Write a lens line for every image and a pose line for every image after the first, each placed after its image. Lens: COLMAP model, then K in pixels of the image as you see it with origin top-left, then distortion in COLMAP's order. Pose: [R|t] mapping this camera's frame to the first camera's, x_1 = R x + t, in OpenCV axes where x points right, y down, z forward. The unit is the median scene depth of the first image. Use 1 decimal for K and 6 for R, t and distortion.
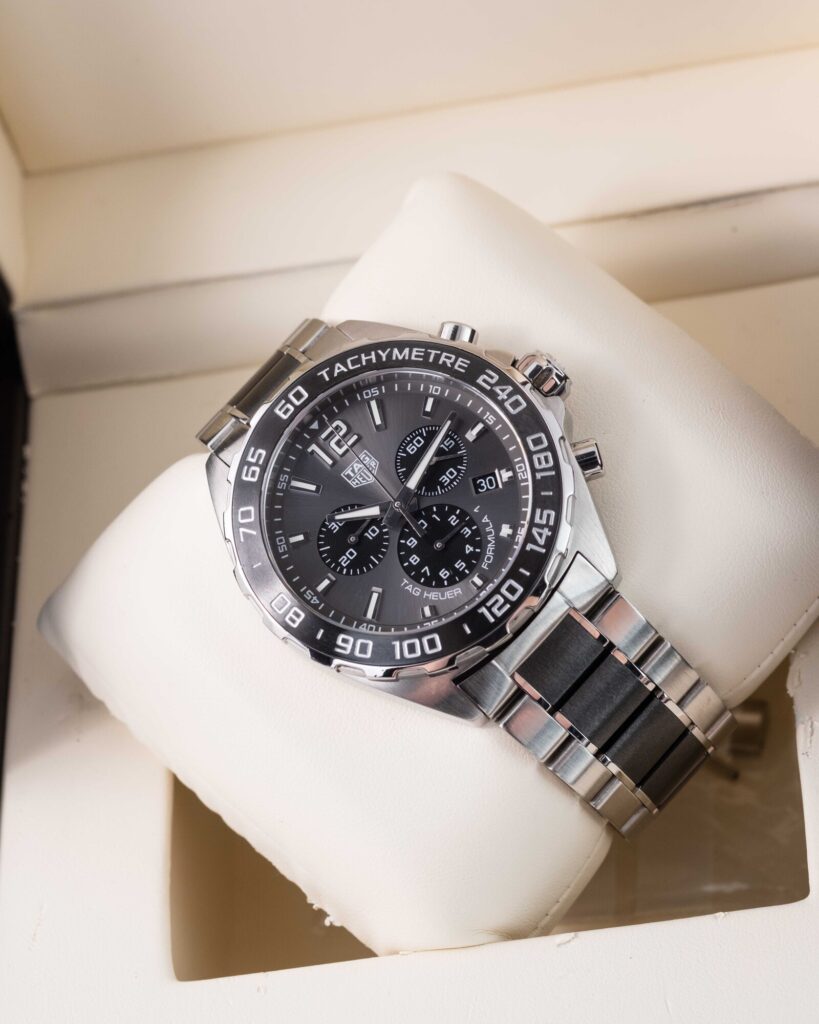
lens RADIAL K [[4051.7, 0, 404.0], [0, 4051.7, 511.7], [0, 0, 1]] dist [0.001168, 0.000000]
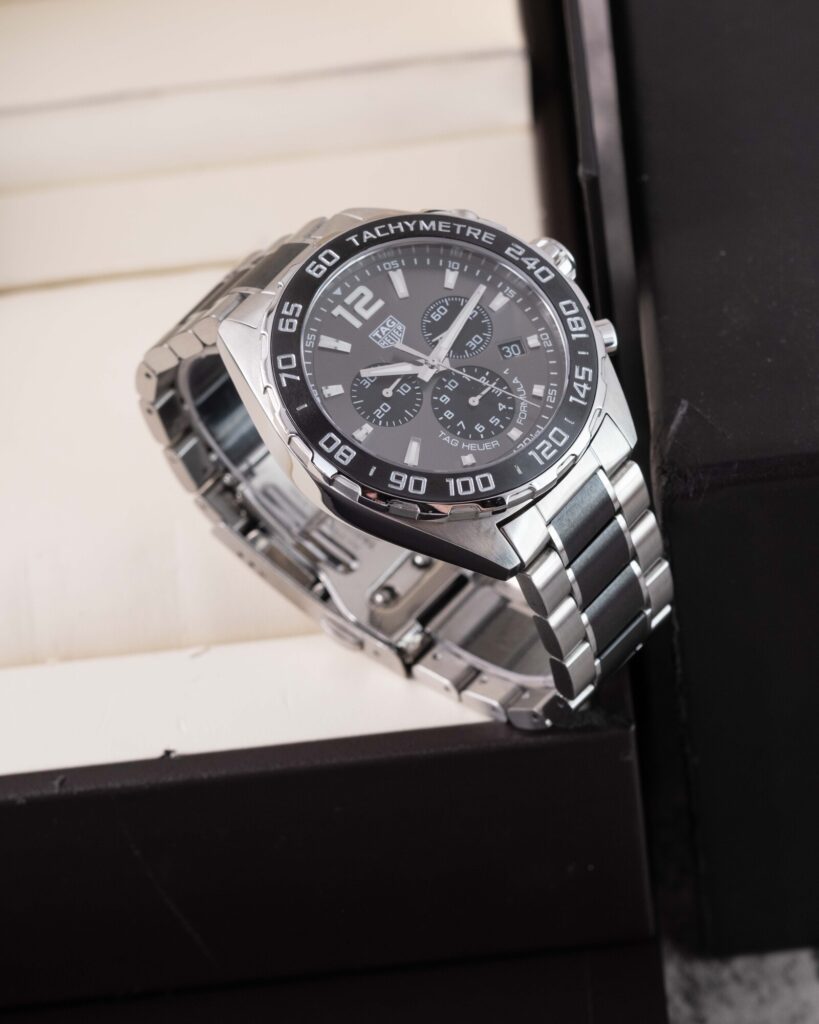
lens RADIAL K [[4051.7, 0, 410.4], [0, 4051.7, 514.3], [0, 0, 1]] dist [0.001168, 0.000000]
pose [[0.942502, 0.072837, 0.326166, -0.337519], [-0.003279, 0.977930, -0.208907, 0.249574], [-0.334184, 0.195826, 0.921940, 0.065580]]
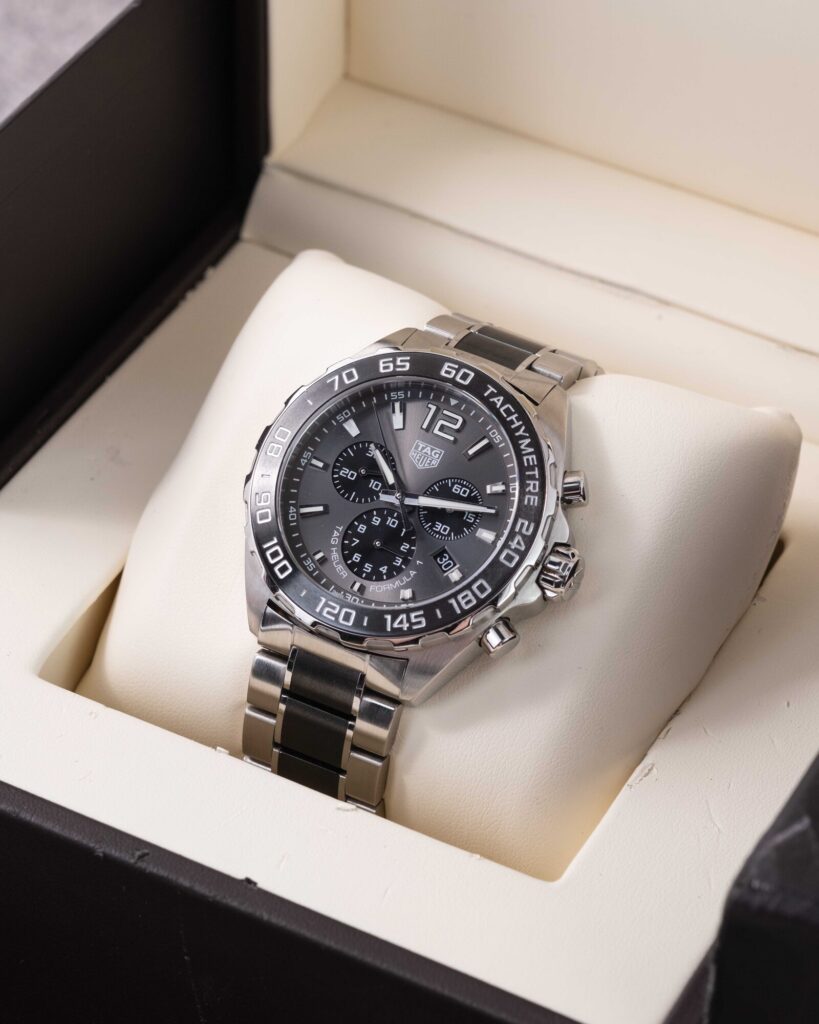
lens RADIAL K [[4051.7, 0, 403.1], [0, 4051.7, 508.3], [0, 0, 1]] dist [0.001168, 0.000000]
pose [[0.346973, 0.921059, -0.176806, 0.199611], [-0.857842, 0.387875, 0.337135, -0.378128], [0.379100, 0.034695, 0.924705, -0.034461]]
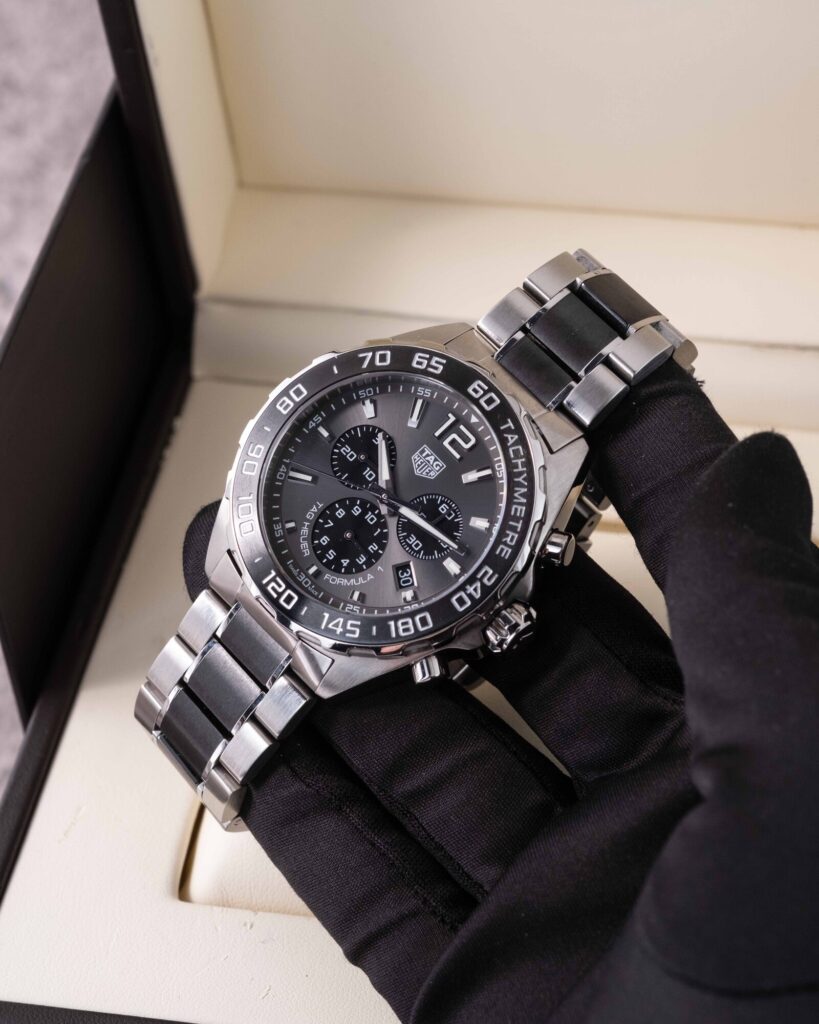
lens RADIAL K [[4051.7, 0, 405.6], [0, 4051.7, 510.0], [0, 0, 1]] dist [0.001168, 0.000000]
pose [[0.006626, 0.998083, -0.061536, 0.069045], [-0.875536, 0.035520, 0.481846, -0.529538], [0.483108, 0.050684, 0.874093, 0.052499]]
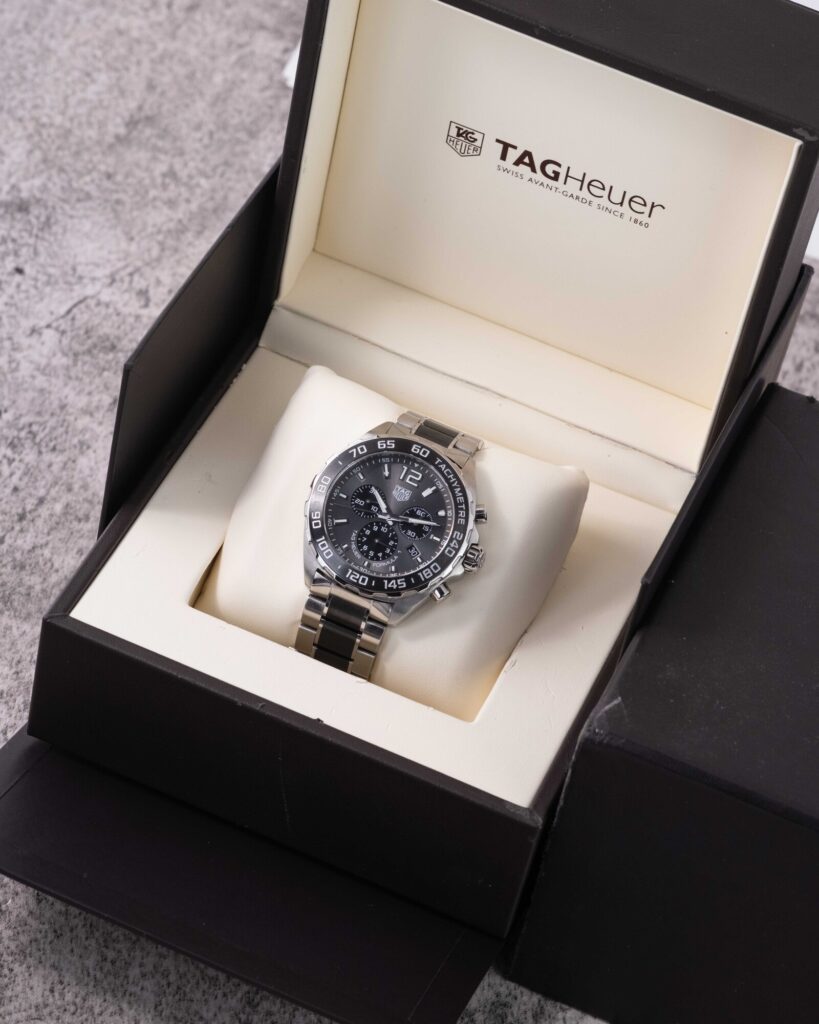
lens RADIAL K [[4051.7, 0, 411.6], [0, 4051.7, 512.1], [0, 0, 1]] dist [0.001168, 0.000000]
pose [[0.338074, 0.939218, -0.059803, 0.126593], [-0.914220, 0.342831, 0.216028, -0.467830], [0.223399, -0.018361, 0.974554, -1.050325]]
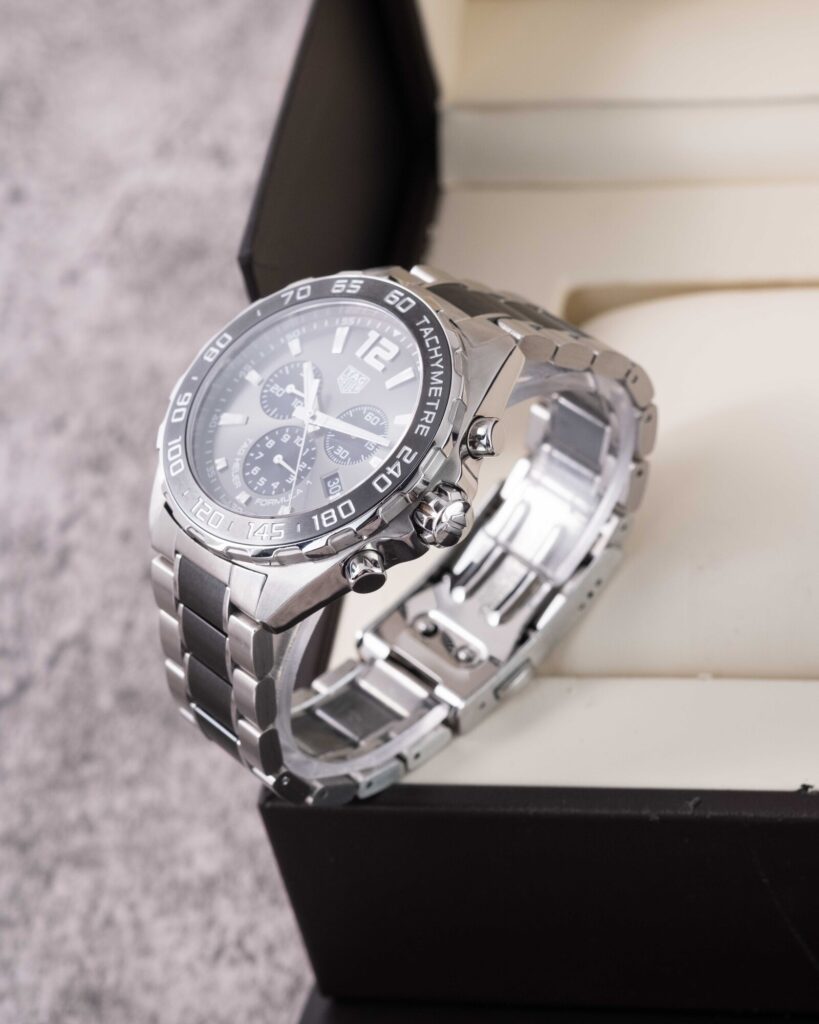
lens RADIAL K [[4051.7, 0, 410.8], [0, 4051.7, 511.4], [0, 0, 1]] dist [0.001168, 0.000000]
pose [[0.072292, 0.917122, -0.391997, 0.437665], [-0.773563, 0.299648, 0.558401, -0.604131], [0.629582, 0.262866, 0.731114, 0.249875]]
